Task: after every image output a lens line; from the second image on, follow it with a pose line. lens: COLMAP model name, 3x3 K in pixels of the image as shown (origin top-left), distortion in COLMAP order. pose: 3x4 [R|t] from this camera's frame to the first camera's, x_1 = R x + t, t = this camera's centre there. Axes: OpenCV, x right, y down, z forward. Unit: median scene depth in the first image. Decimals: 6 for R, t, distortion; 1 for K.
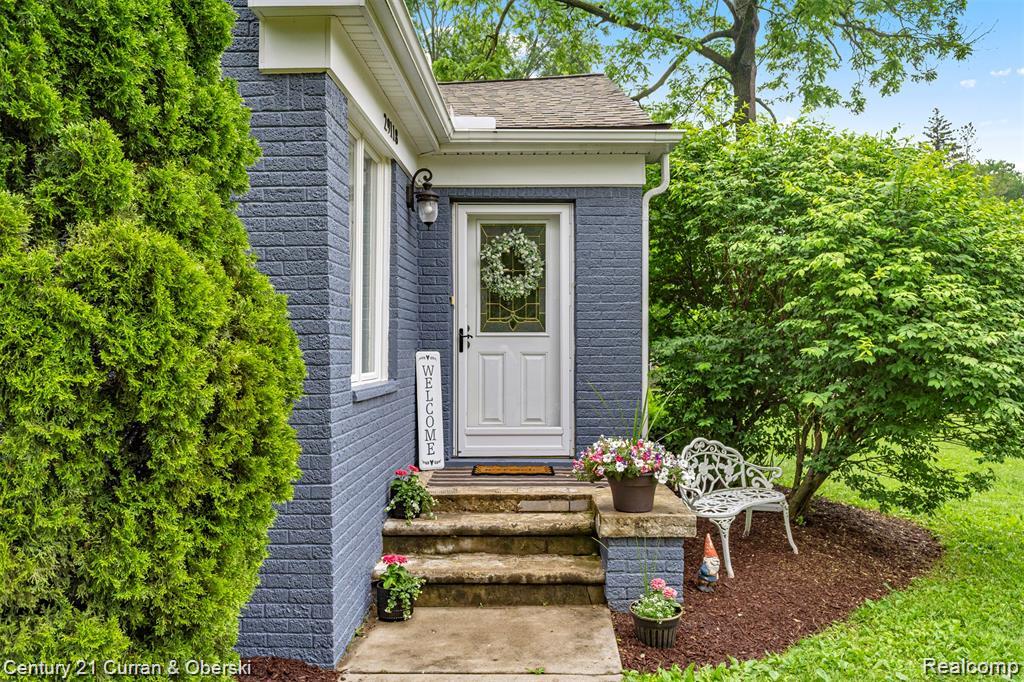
lens RADIAL K [[833.9, 0, 513.3], [0, 833.9, 344.7], [0, 0, 1]] dist [0.002864, 0.002047]
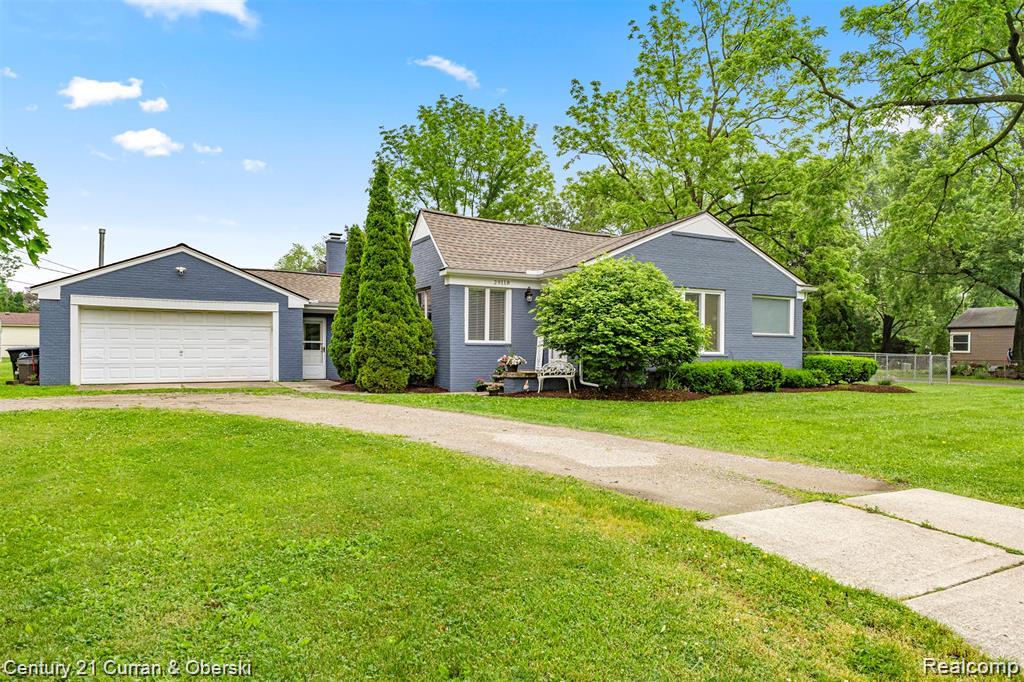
lens RADIAL K [[660.0, 0, 525.2], [0, 660.0, 357.7], [0, 0, 1]] dist [0.003483, 0.001820]
pose [[0.522476, 0.007348, -0.852622, 2.379102], [0.000120, 0.999962, 0.008691, 0.077236], [0.852654, -0.004643, 0.522455, -0.543206]]
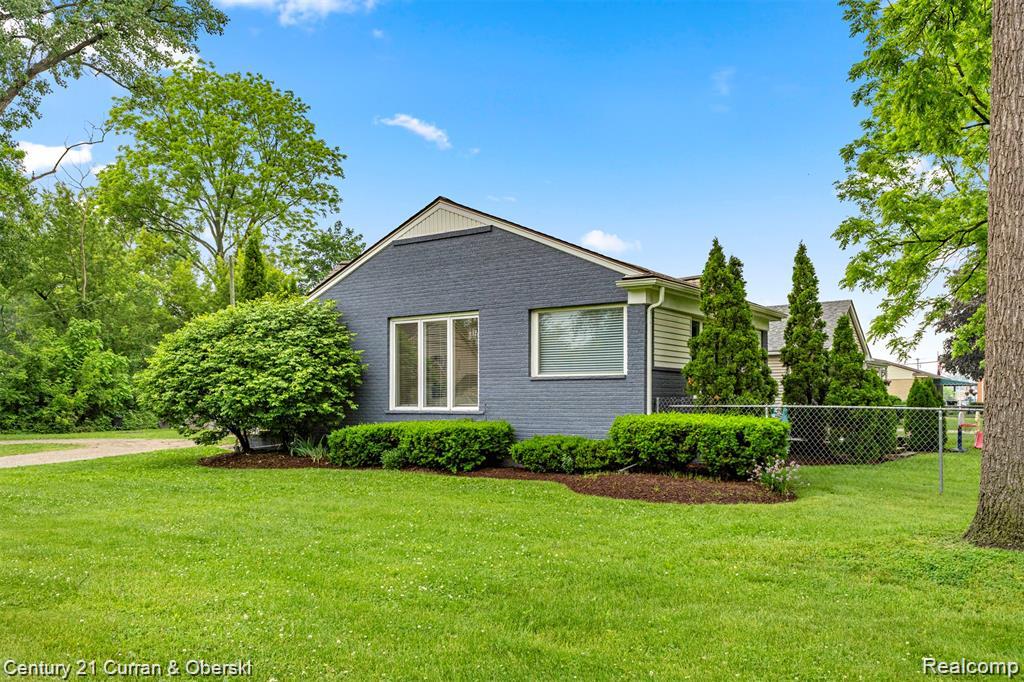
lens RADIAL K [[838.7, 0, 500.2], [0, 838.7, 413.5], [0, 0, 1]] dist [0.028632, -0.012029]
pose [[-0.561527, 0.007661, -0.827423, 2.268347], [0.004531, 0.999971, 0.006183, 0.081265], [0.827446, -0.000277, -0.561545, 3.400158]]
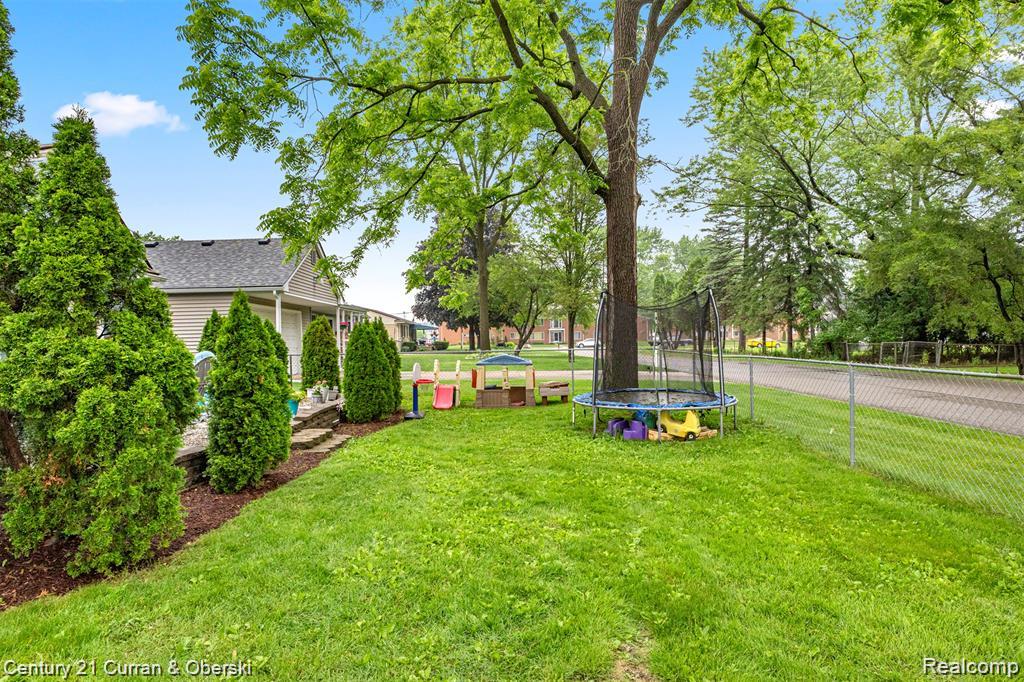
lens RADIAL K [[574.9, 0, 509.3], [0, 574.9, 341.3], [0, 0, 1]] dist [0.001908, -0.000025]
pose [[0.038077, 0.000642, -0.999275, 0.006275], [0.020067, 0.999798, 0.001407, 0.041375], [0.999073, -0.020106, 0.038057, 3.230887]]
